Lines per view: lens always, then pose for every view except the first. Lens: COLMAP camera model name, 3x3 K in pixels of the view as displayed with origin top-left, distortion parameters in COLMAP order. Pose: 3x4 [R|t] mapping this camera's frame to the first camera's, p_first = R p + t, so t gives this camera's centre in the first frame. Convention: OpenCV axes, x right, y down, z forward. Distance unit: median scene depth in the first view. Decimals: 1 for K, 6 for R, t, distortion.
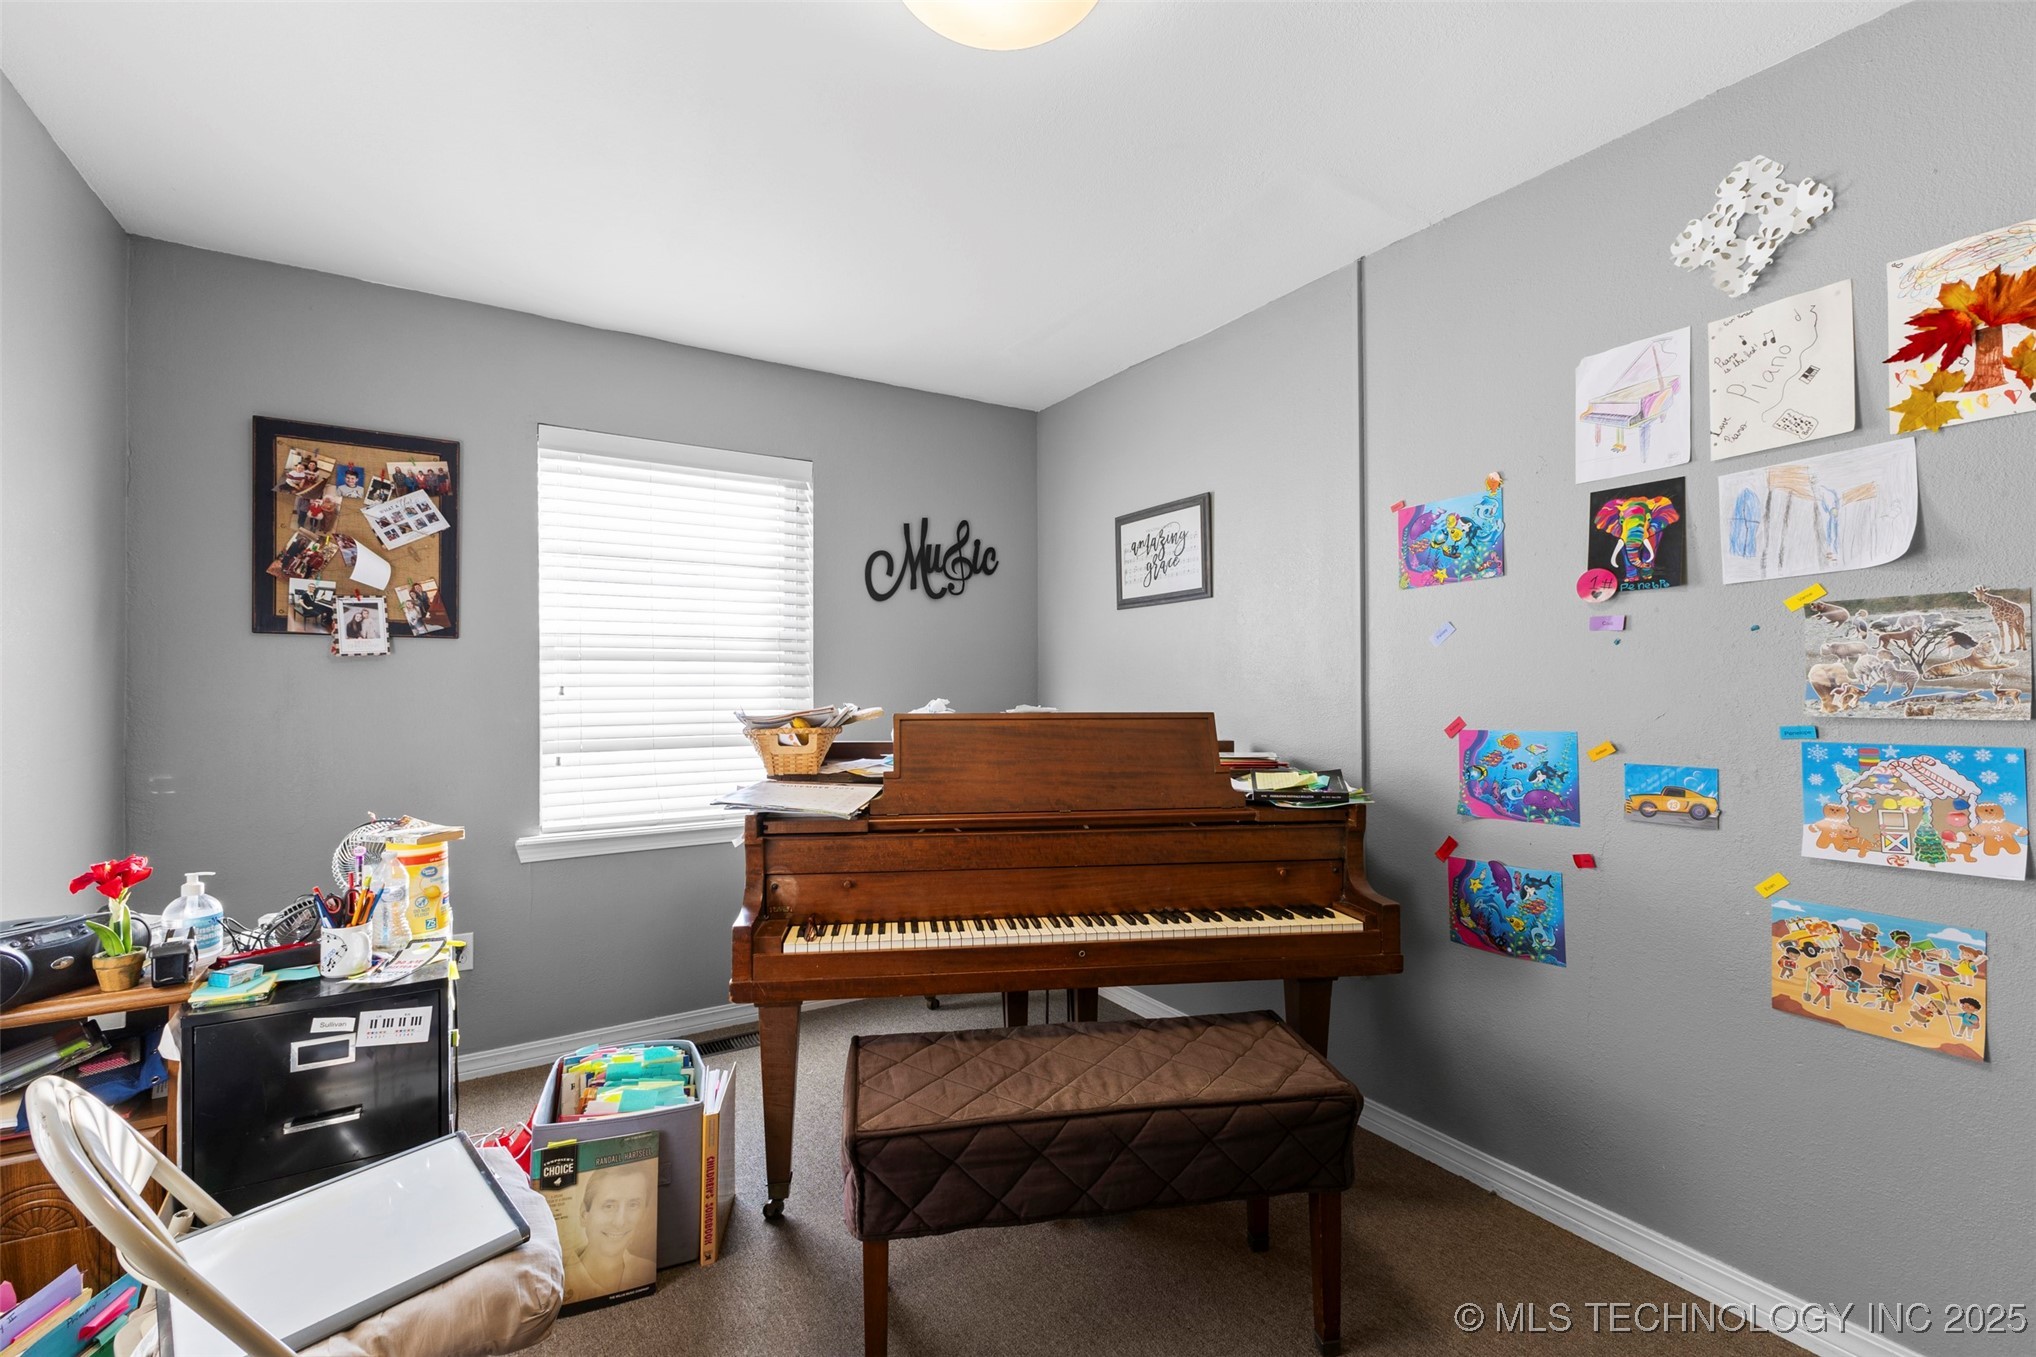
lens RADIAL K [[889.1, 0, 1016.2], [0, 889.1, 675.7], [0, 0, 1]] dist [0.008833, -0.000622]
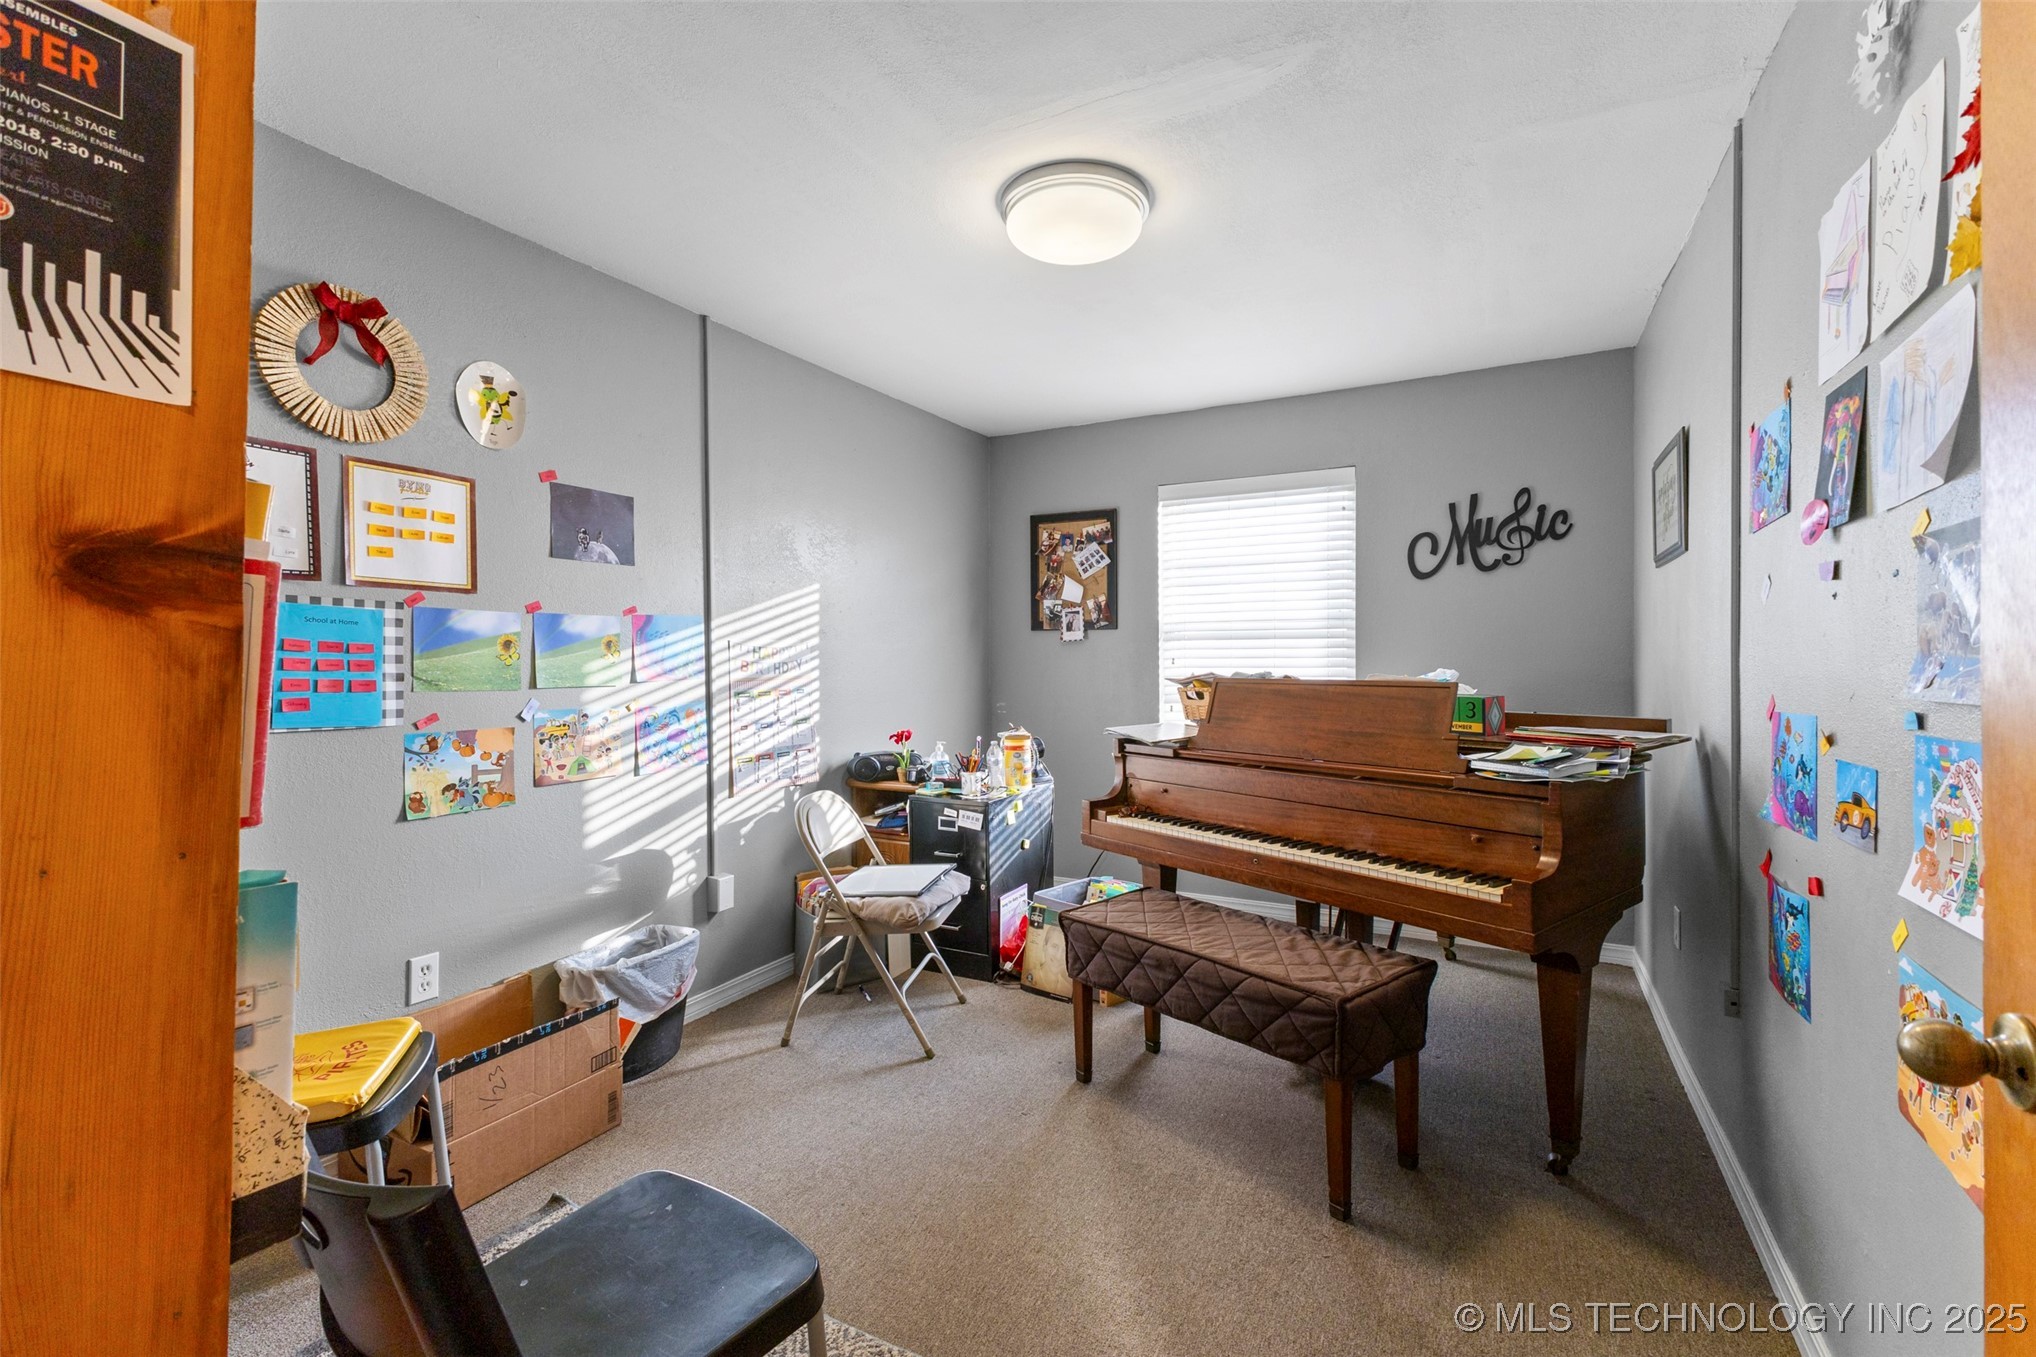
lens RADIAL K [[897.8, 0, 1029.5], [0, 897.8, 664.6], [0, 0, 1]] dist [-0.000327, -0.000190]
pose [[0.505523, 0.003683, -0.862805, 0.740769], [0.014380, 0.999816, 0.012693, 0.000004], [0.862693, -0.018824, 0.505377, 0.033037]]
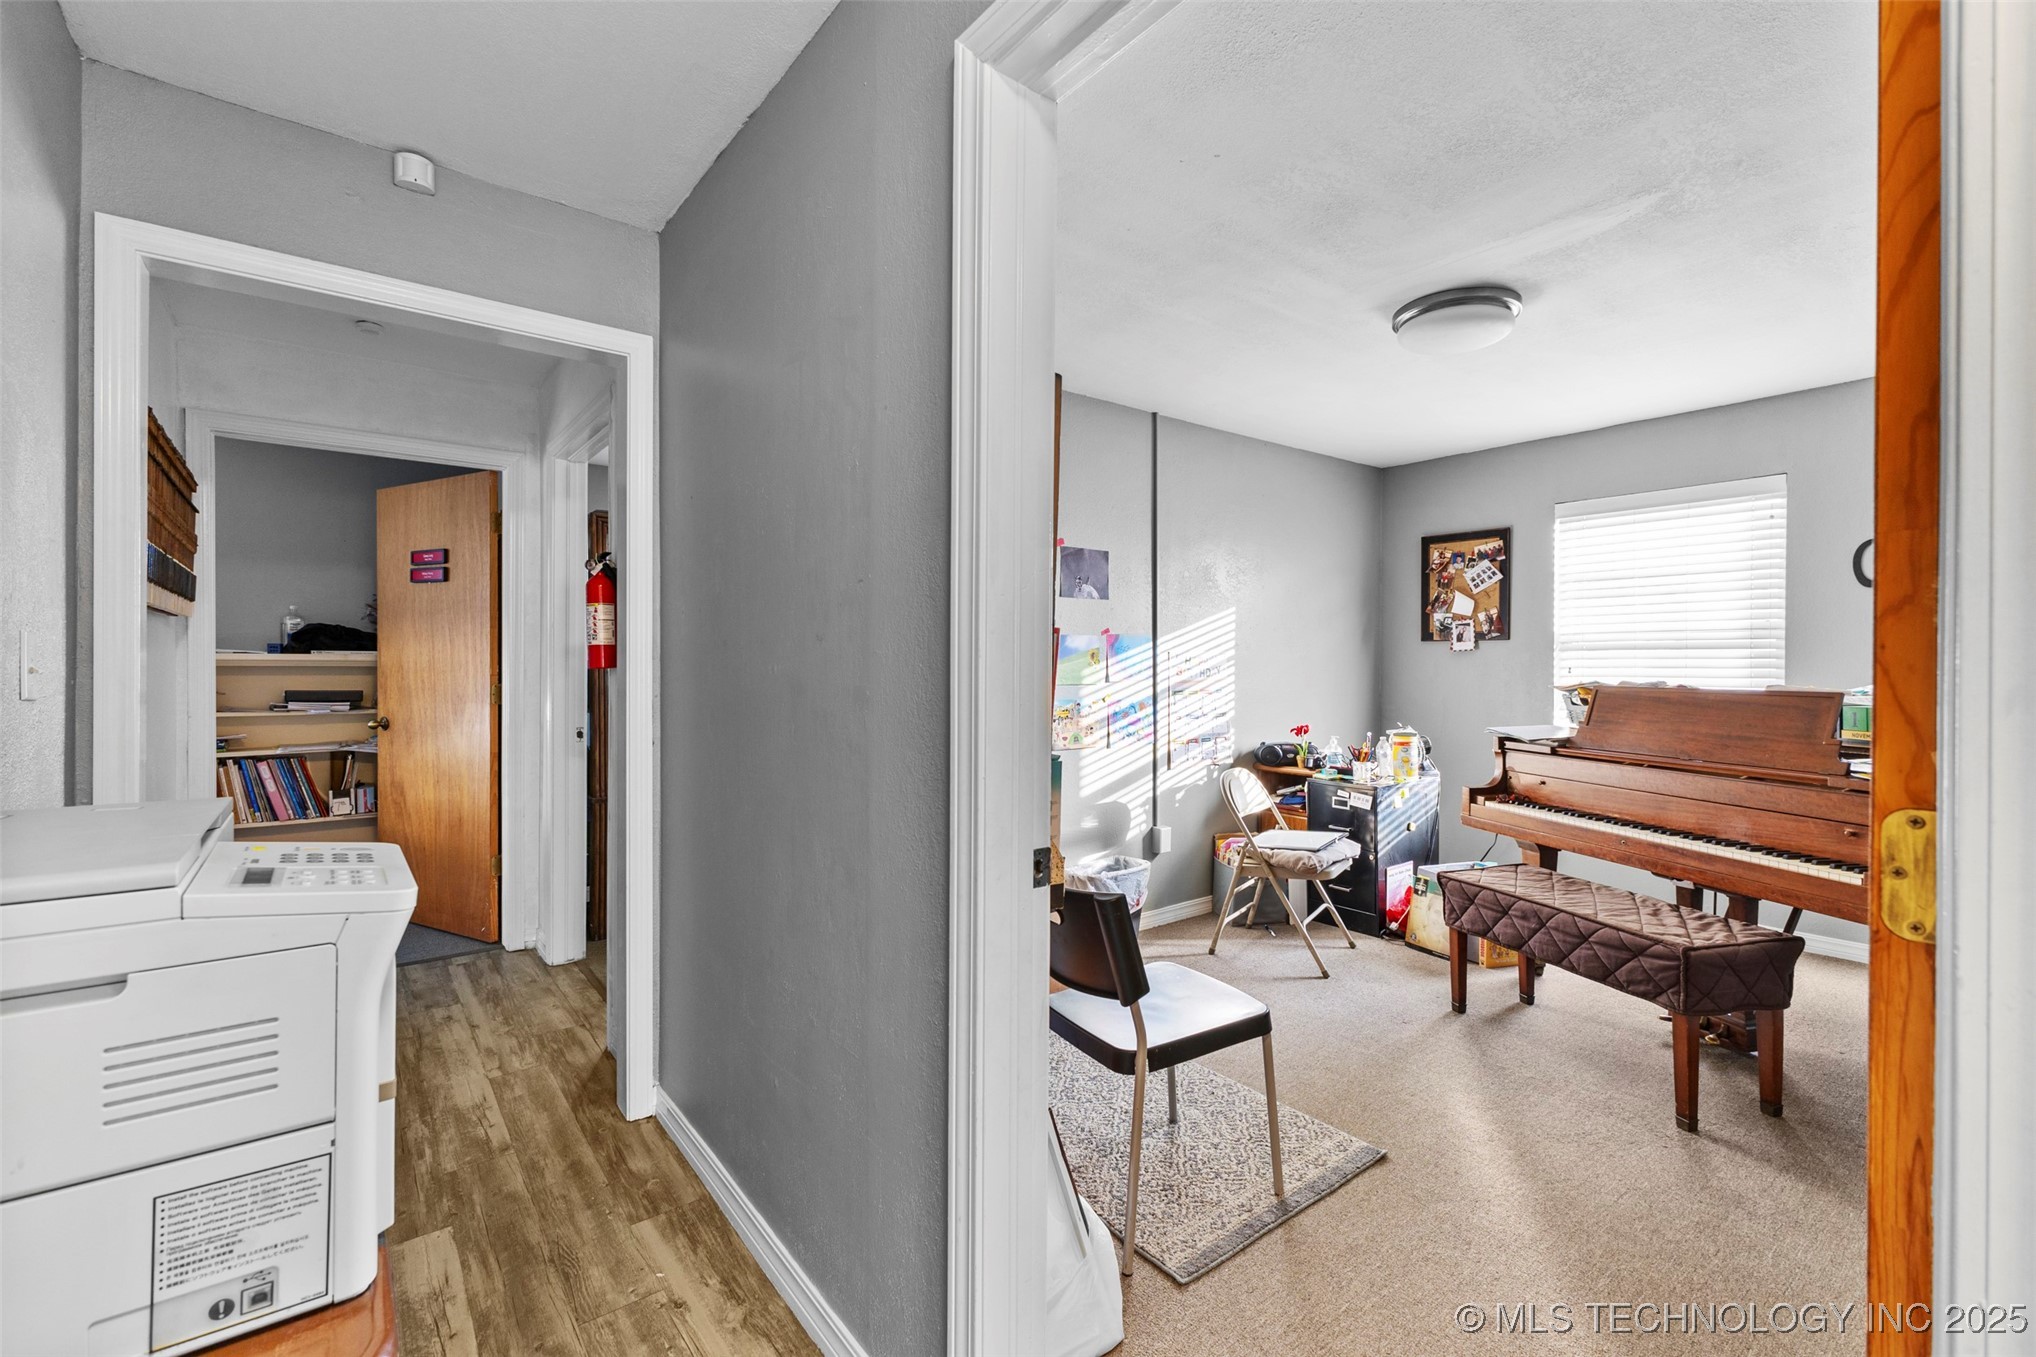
lens RADIAL K [[889.1, 0, 1016.2], [0, 889.1, 675.7], [0, 0, 1]] dist [0.008833, -0.000622]
pose [[0.096419, 0.012932, -0.995257, 1.063596], [0.010025, 0.999852, 0.013963, -0.005717], [0.995290, -0.011324, 0.096275, -0.134508]]
